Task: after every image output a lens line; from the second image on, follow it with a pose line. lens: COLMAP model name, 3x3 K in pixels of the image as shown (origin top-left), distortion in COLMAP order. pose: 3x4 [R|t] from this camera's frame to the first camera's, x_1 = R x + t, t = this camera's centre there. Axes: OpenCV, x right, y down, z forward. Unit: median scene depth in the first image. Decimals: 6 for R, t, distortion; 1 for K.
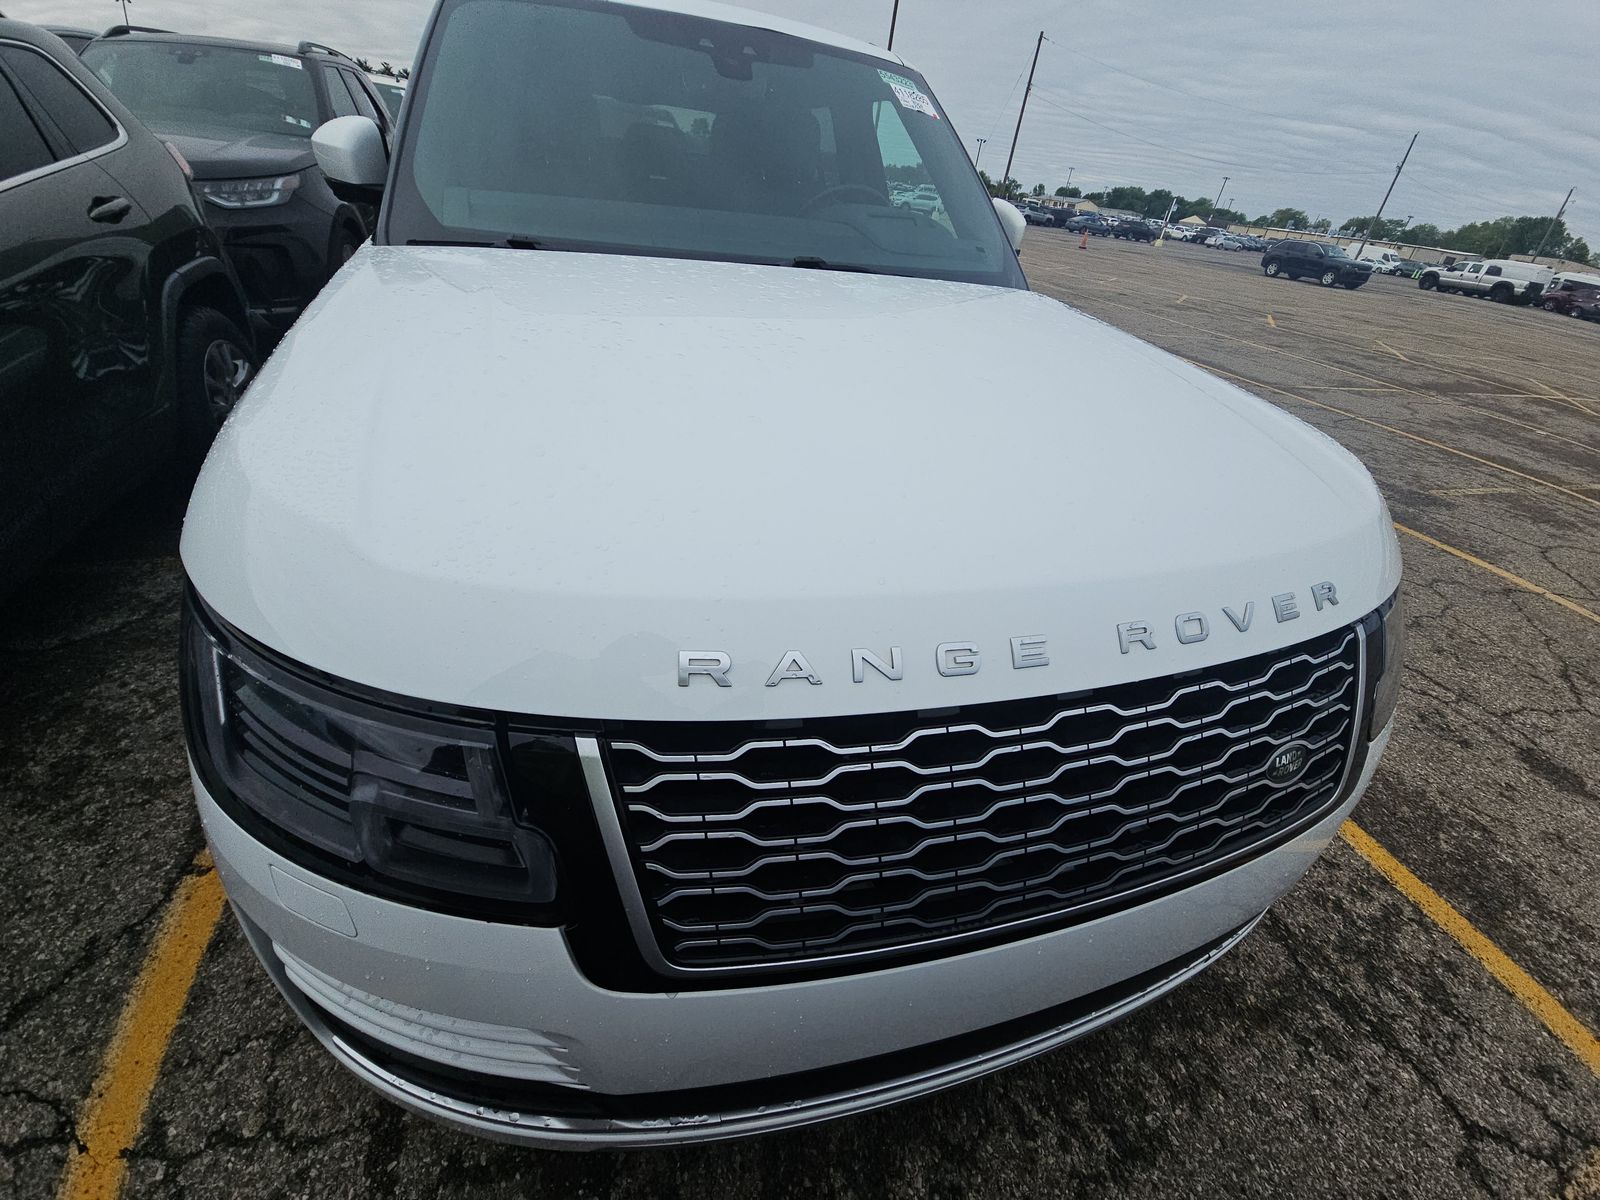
lens RADIAL K [[637.0, 0, 807.4], [0, 637.0, 597.9], [0, 0, 1]] dist [0.057514, -0.032369]
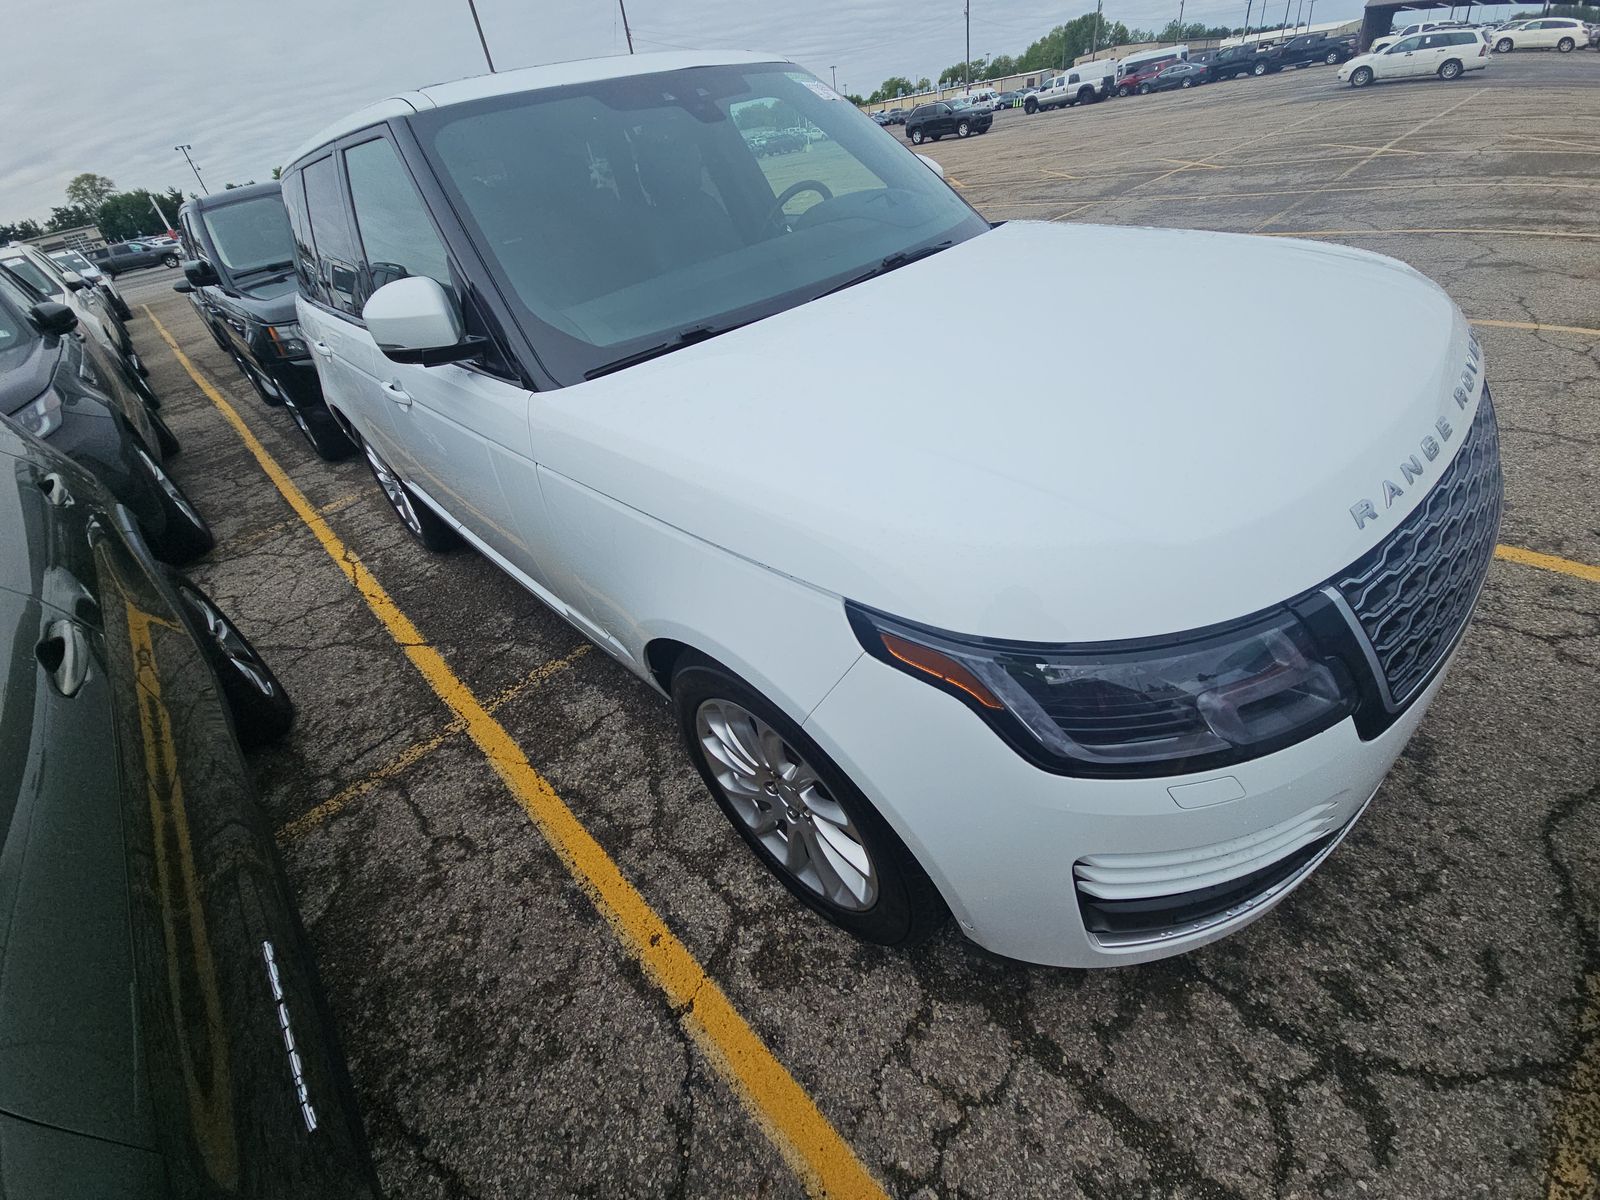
lens RADIAL K [[653.6, 0, 800.0], [0, 653.6, 600.0], [0, 0, 1]] dist [-0.001541, -0.000337]
pose [[0.860539, -0.458277, 0.222385, -0.719262], [0.446659, 0.888746, 0.103084, -0.187607], [-0.244885, 0.010622, 0.969494, -0.058072]]
